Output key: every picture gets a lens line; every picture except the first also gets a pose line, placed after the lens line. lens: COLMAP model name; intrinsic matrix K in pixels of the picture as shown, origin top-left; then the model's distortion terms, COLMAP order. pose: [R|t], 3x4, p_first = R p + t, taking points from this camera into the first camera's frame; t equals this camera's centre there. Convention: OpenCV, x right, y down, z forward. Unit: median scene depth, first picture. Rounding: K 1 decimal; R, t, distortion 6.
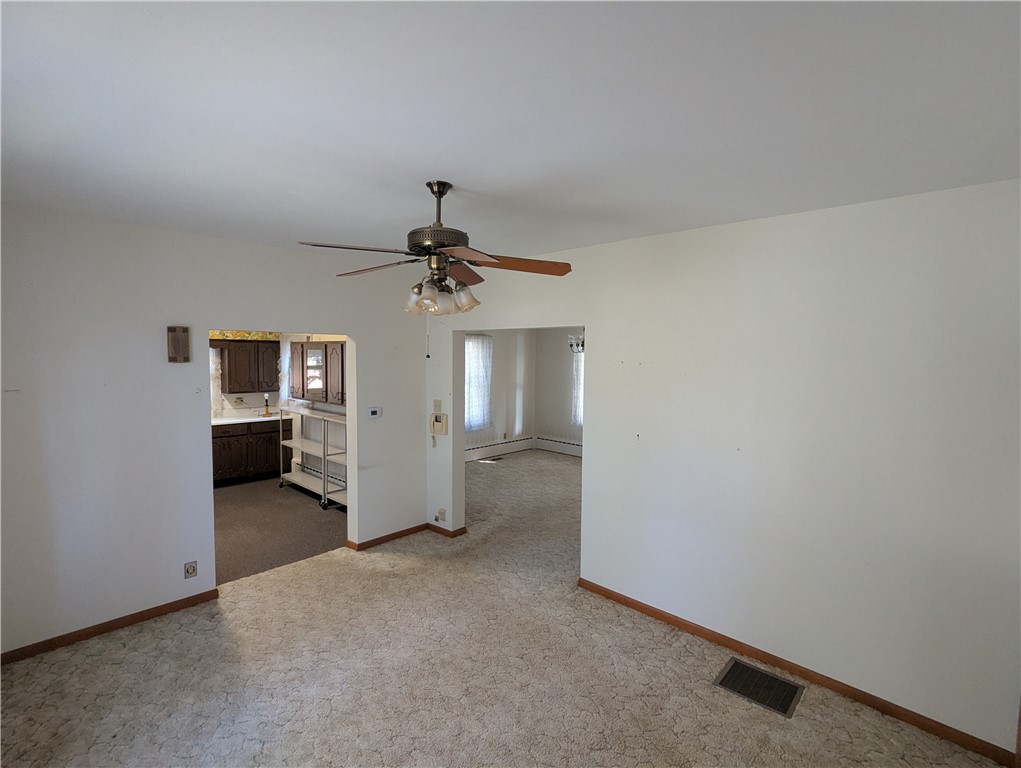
lens RADIAL K [[485.0, 0, 508.9], [0, 485.0, 388.3], [0, 0, 1]] dist [-0.003386, 0.002026]
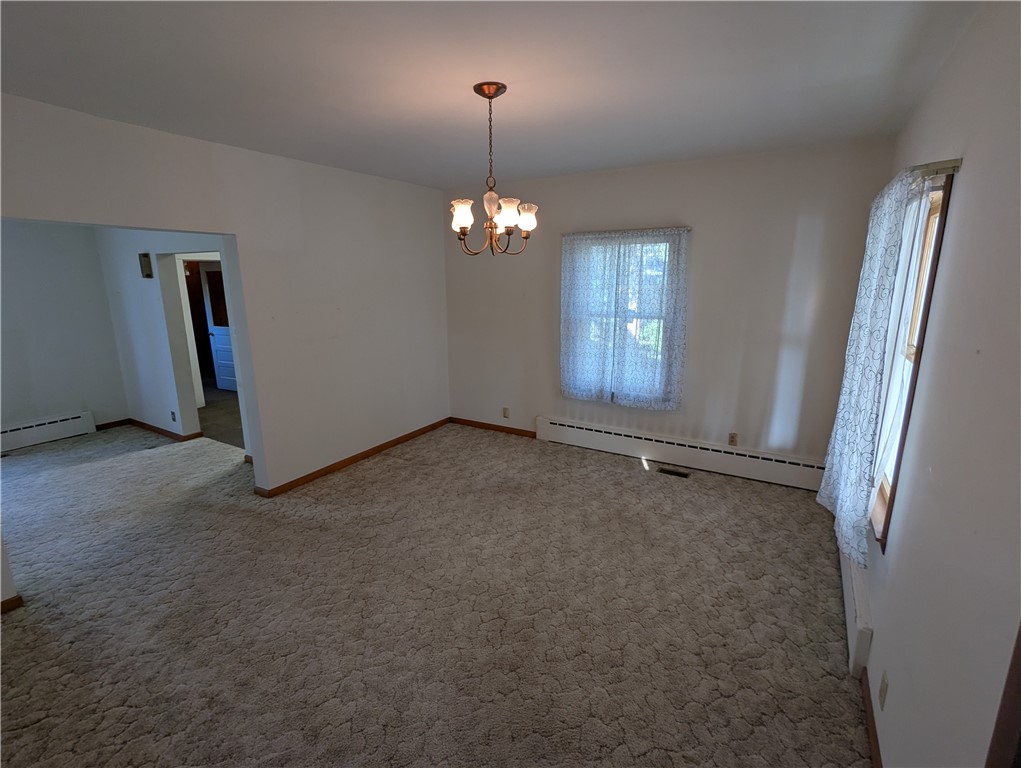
lens RADIAL K [[485.0, 0, 511.3], [0, 485.0, 384.0], [0, 0, 1]] dist [-0.003386, 0.002026]
pose [[0.201682, 0.203774, -0.958019, 0.554492], [-0.061214, 0.978829, 0.195313, -0.050105], [0.977536, 0.019254, 0.209886, 0.947306]]
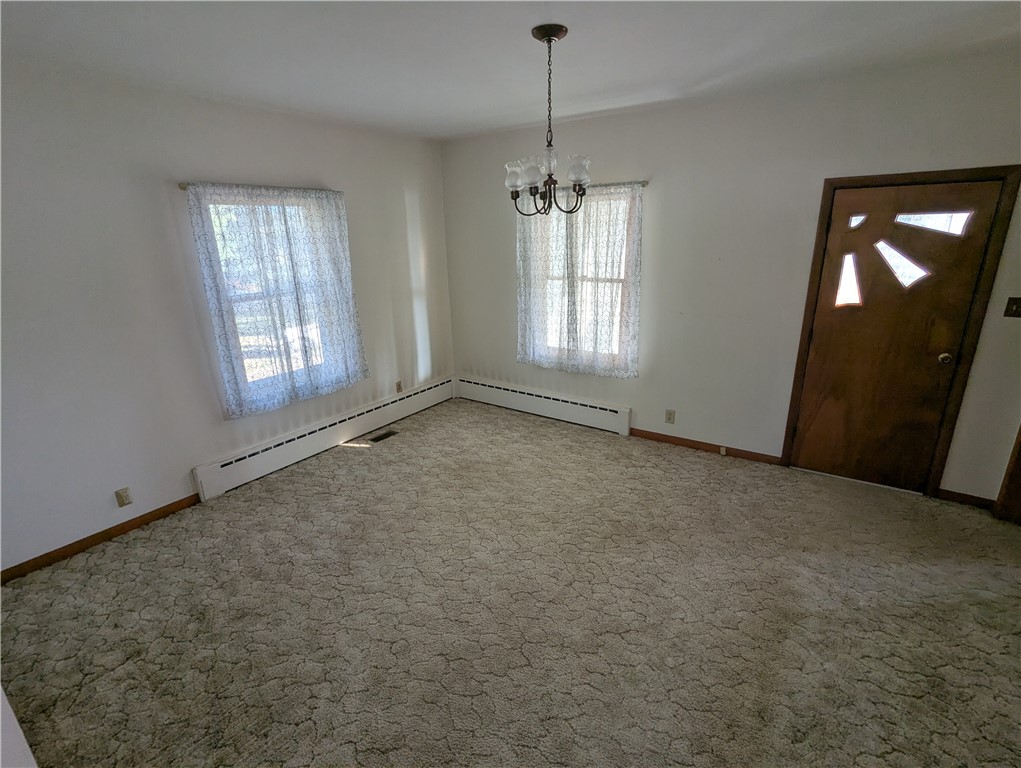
lens RADIAL K [[485.0, 0, 508.8], [0, 485.0, 384.3], [0, 0, 1]] dist [-0.003386, 0.002026]
pose [[0.990337, -0.074910, 0.116713, 0.071798], [0.046598, 0.972380, 0.228702, -0.034106], [-0.130622, -0.221054, 0.966475, 0.626435]]
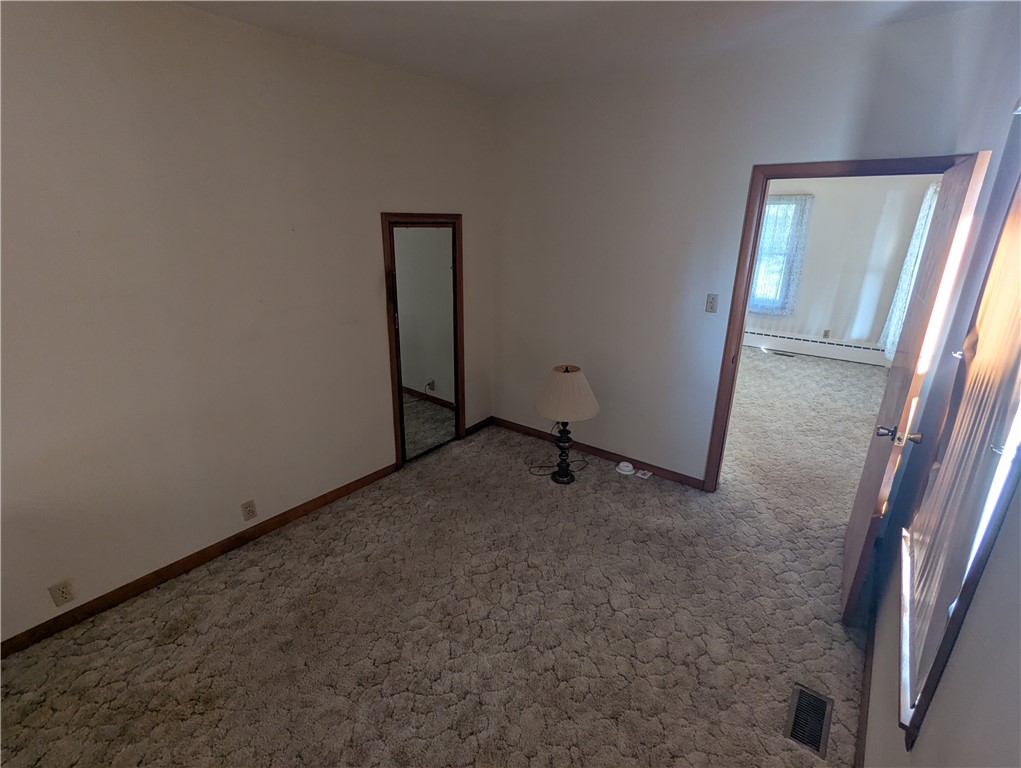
lens RADIAL K [[485.0, 0, 508.0], [0, 485.0, 384.9], [0, 0, 1]] dist [-0.003386, 0.002026]
pose [[0.078463, 0.310278, -0.947402, 0.970469], [-0.078221, 0.949319, 0.304427, -0.024876], [0.993844, 0.050221, 0.098757, 0.600080]]
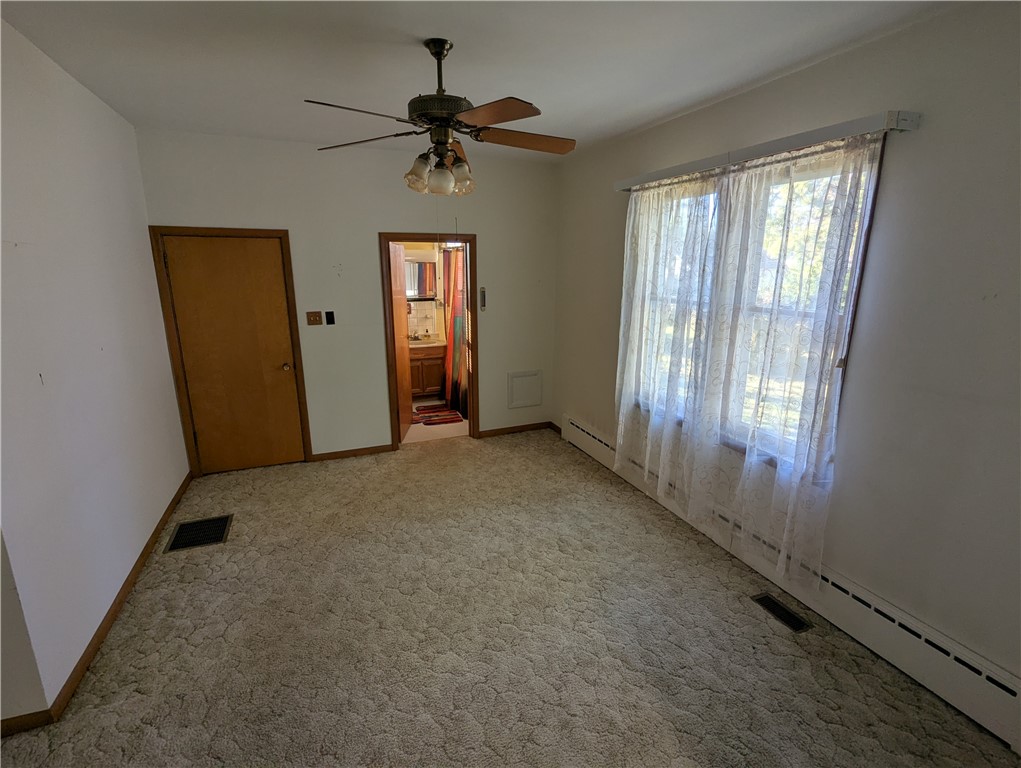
lens RADIAL K [[485.0, 0, 509.5], [0, 485.0, 388.1], [0, 0, 1]] dist [-0.003386, 0.002026]
pose [[-0.903541, -0.123849, 0.410214, -0.255191], [0.016833, 0.946323, 0.322785, -0.033926], [-0.428171, 0.298554, -0.852956, 0.680403]]
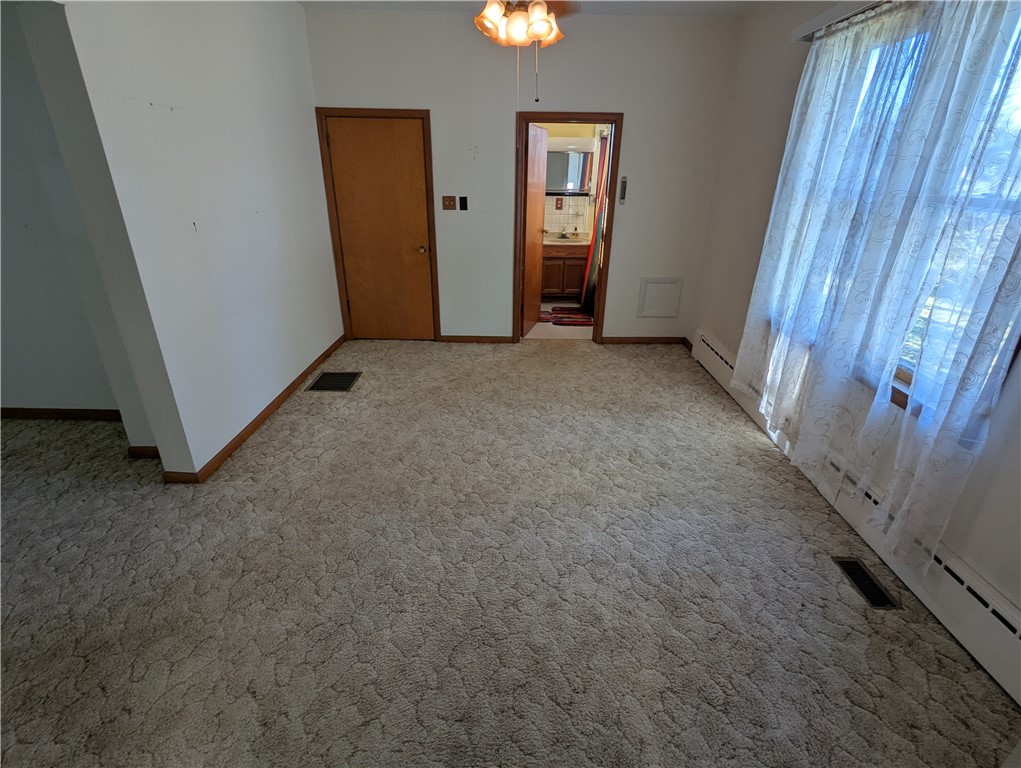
lens RADIAL K [[485.0, 0, 509.5], [0, 485.0, 386.7], [0, 0, 1]] dist [-0.003386, 0.002026]
pose [[-0.671375, -0.330432, 0.663378, -0.326530], [0.030955, 0.881821, 0.470568, -0.006196], [-0.740471, 0.336462, -0.581803, 0.625585]]
